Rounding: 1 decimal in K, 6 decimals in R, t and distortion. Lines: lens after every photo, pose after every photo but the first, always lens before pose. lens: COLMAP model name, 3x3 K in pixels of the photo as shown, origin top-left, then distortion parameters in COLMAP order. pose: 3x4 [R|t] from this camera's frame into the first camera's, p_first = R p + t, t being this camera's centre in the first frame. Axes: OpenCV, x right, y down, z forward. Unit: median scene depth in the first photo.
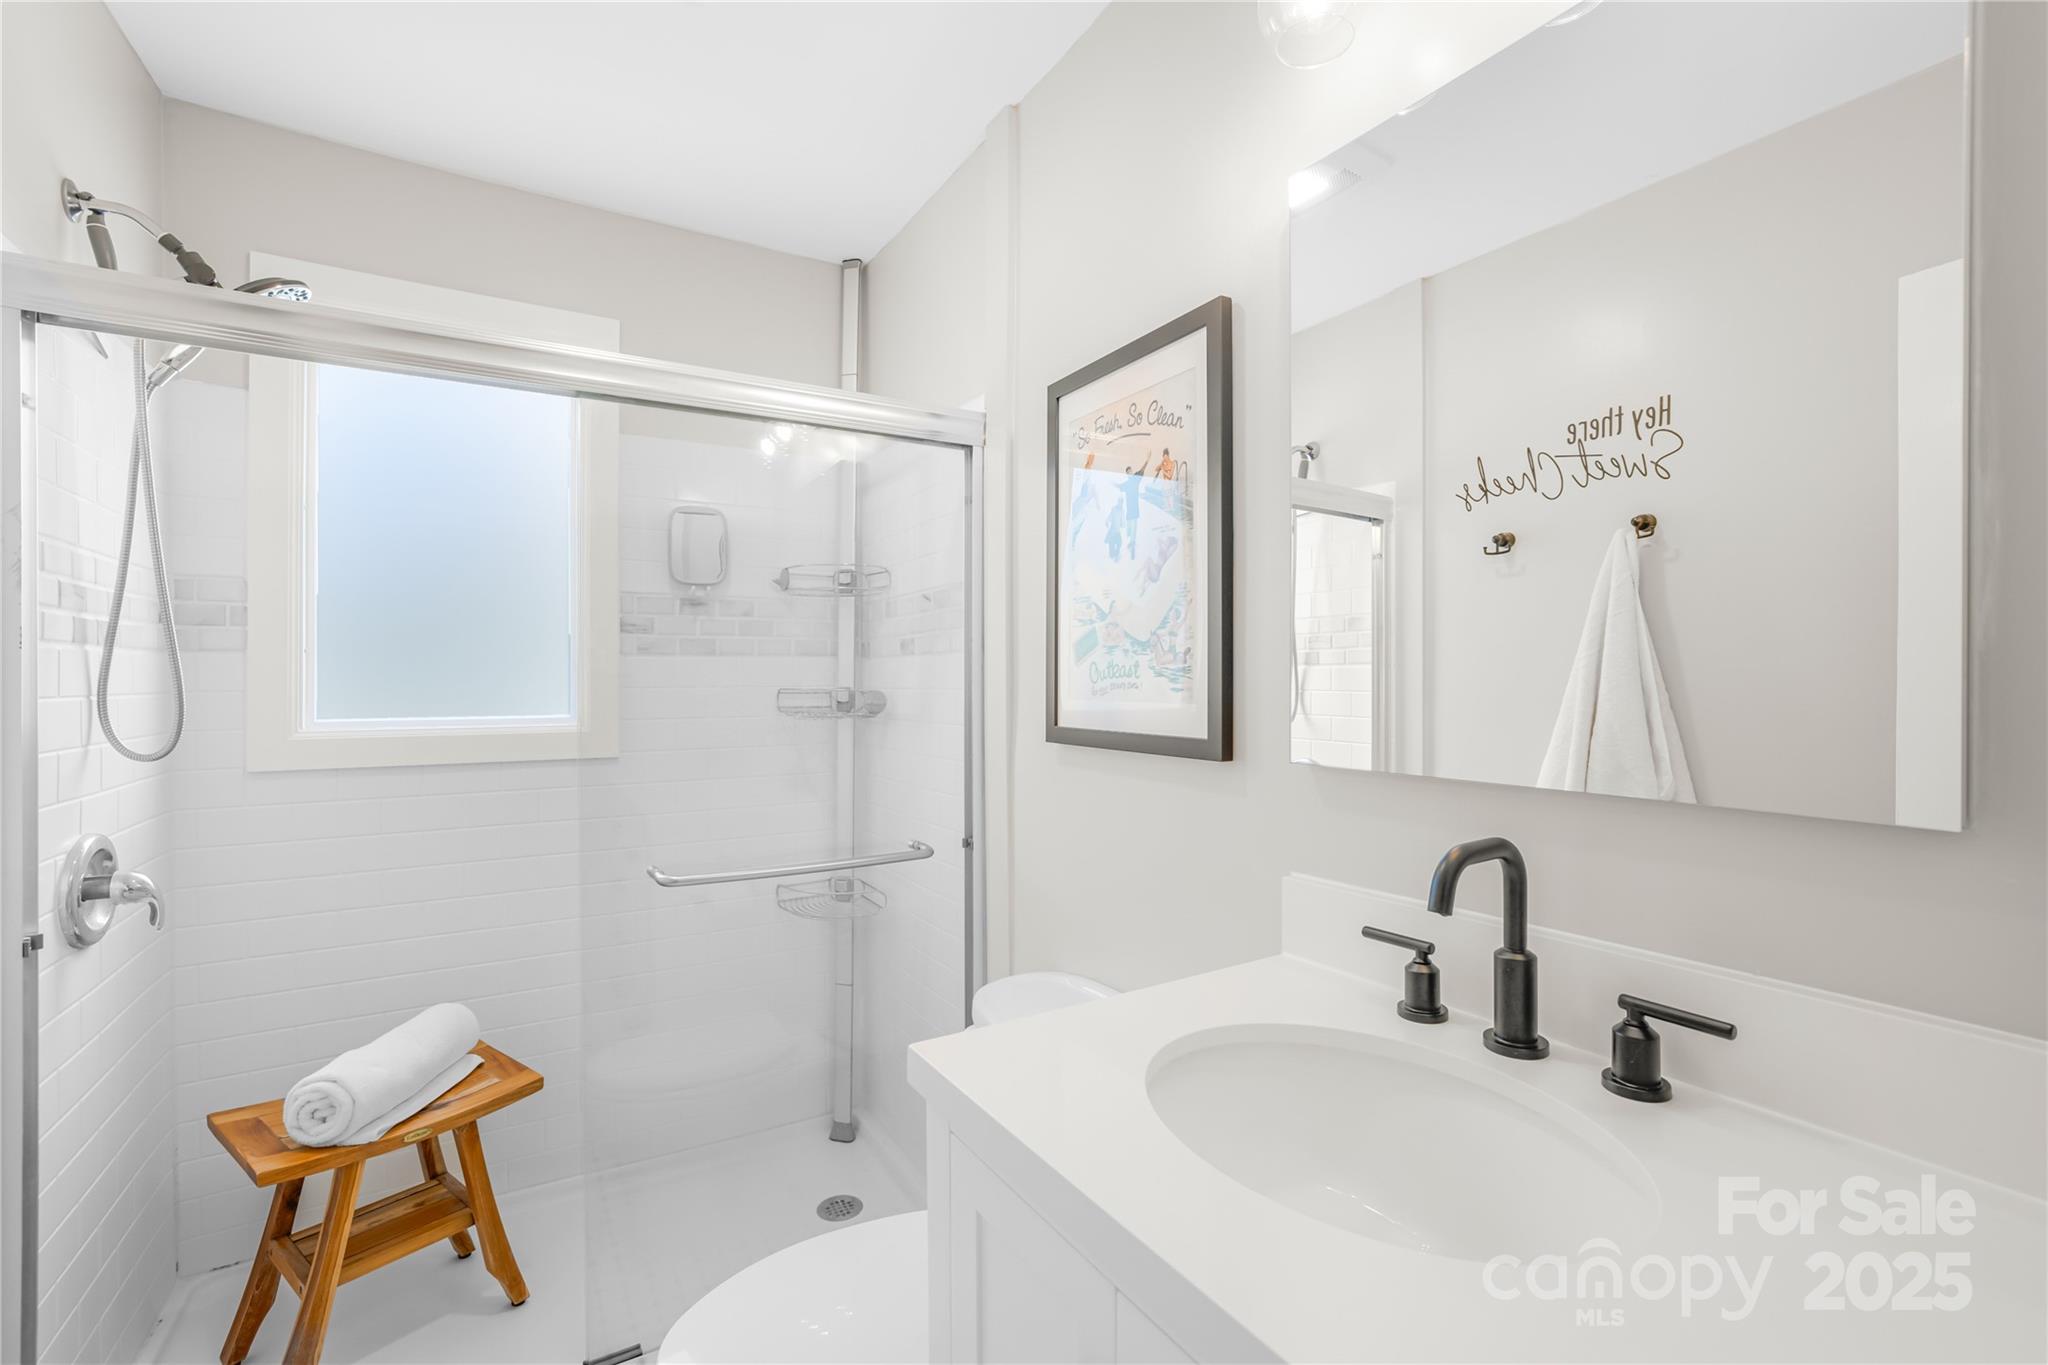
lens RADIAL K [[916.4, 0, 1003.8], [0, 916.4, 691.7], [0, 0, 1]] dist [-0.034345, 0.015764]
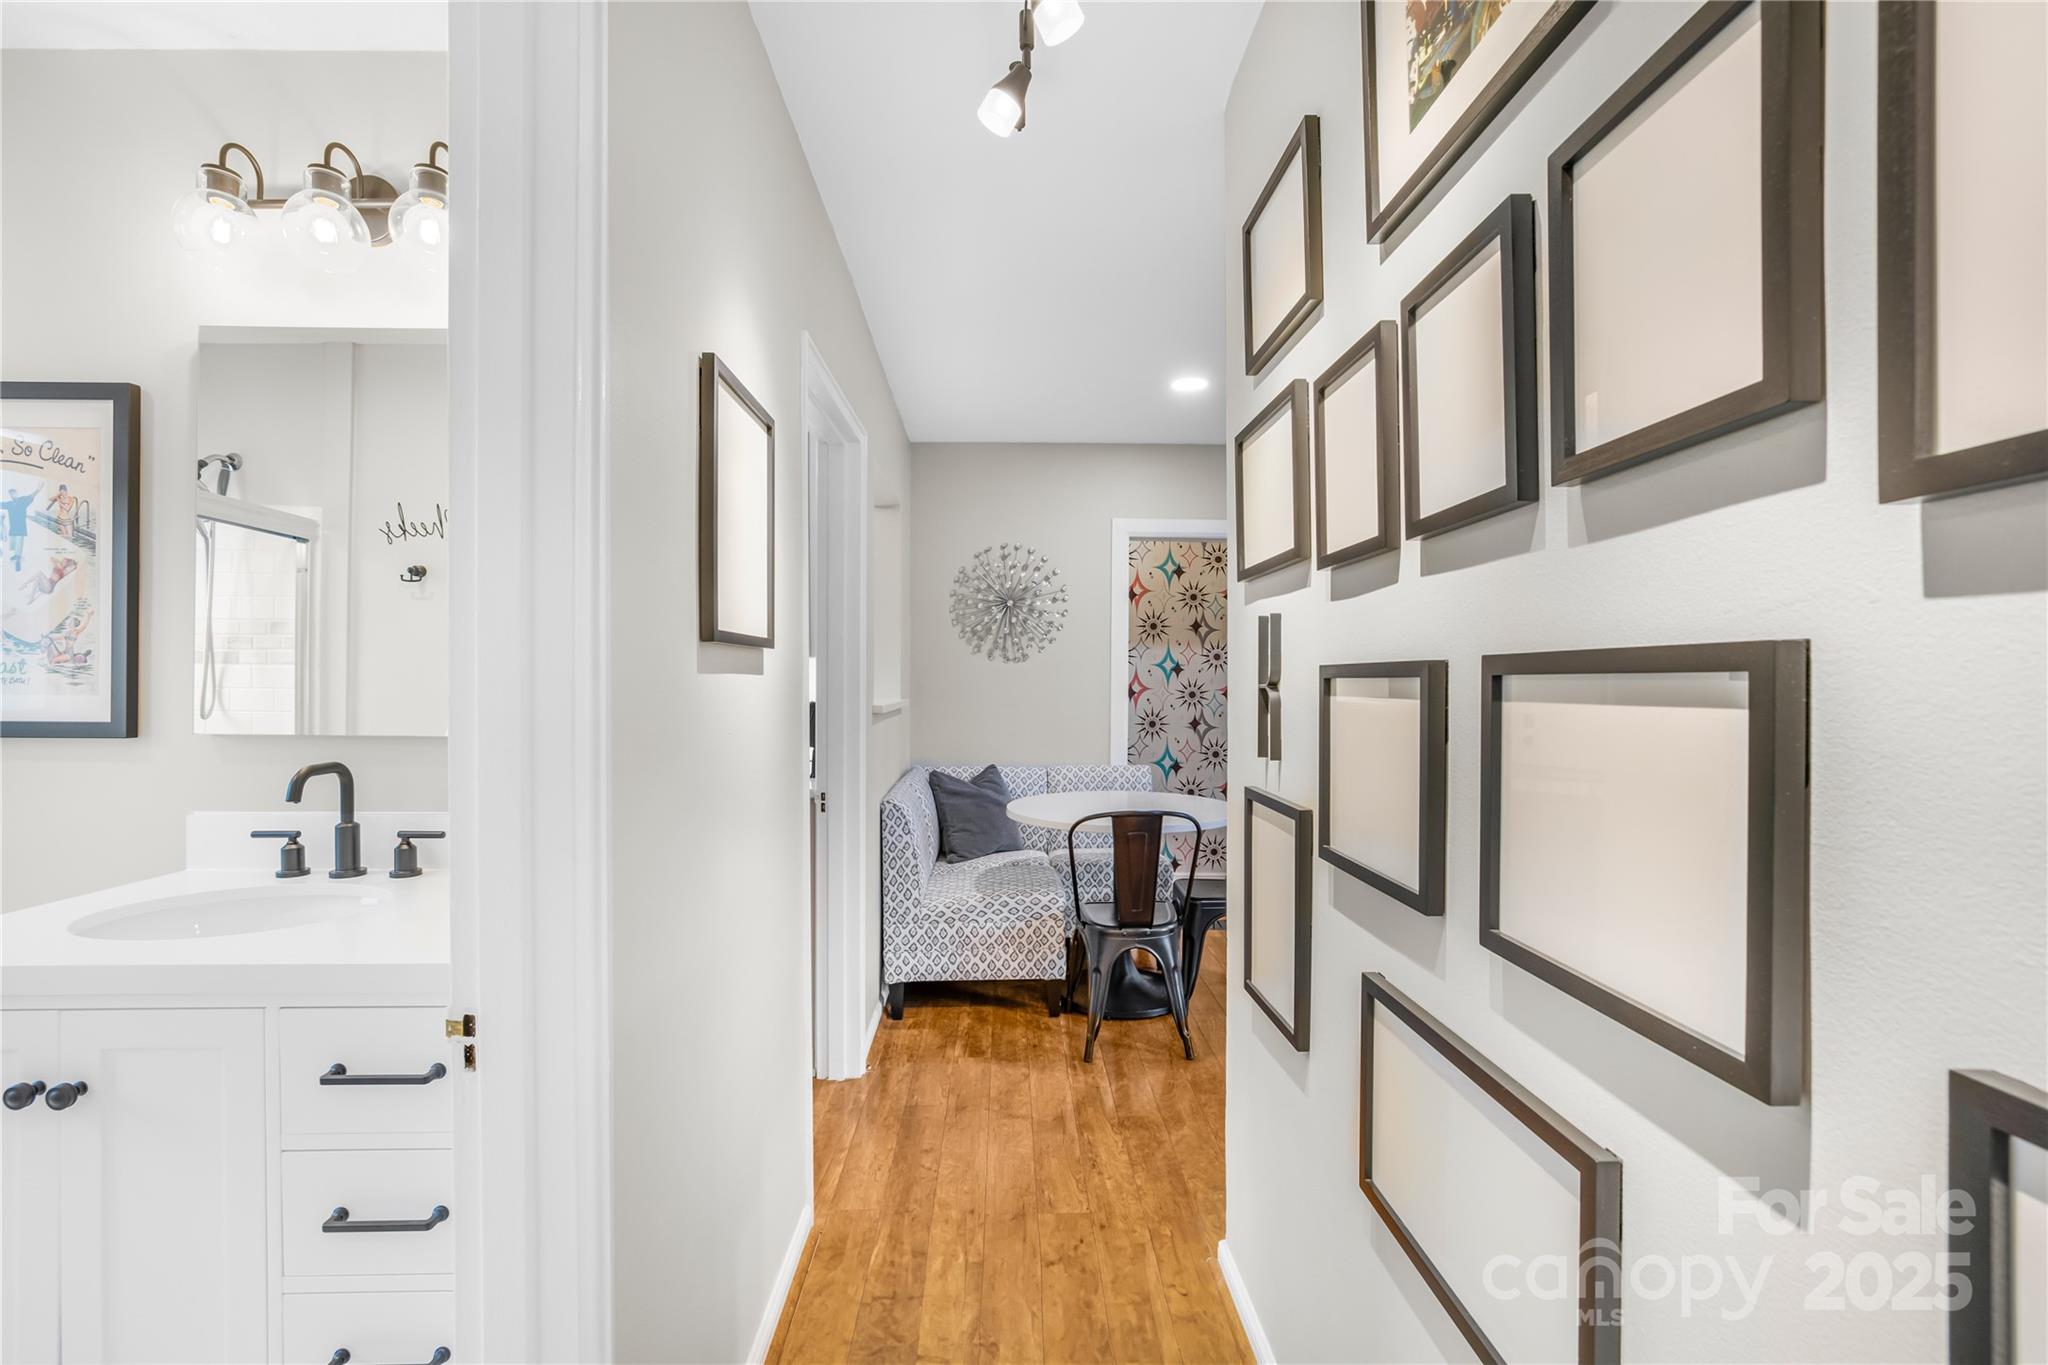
lens RADIAL K [[880.7, 0, 1025.0], [0, 880.7, 678.0], [0, 0, 1]] dist [-0.016712, 0.004722]
pose [[0.495646, 0.008345, 0.868485, -0.190040], [0.004103, 0.999920, -0.011950, 0.008838], [-0.868515, 0.009486, 0.495572, -0.680950]]
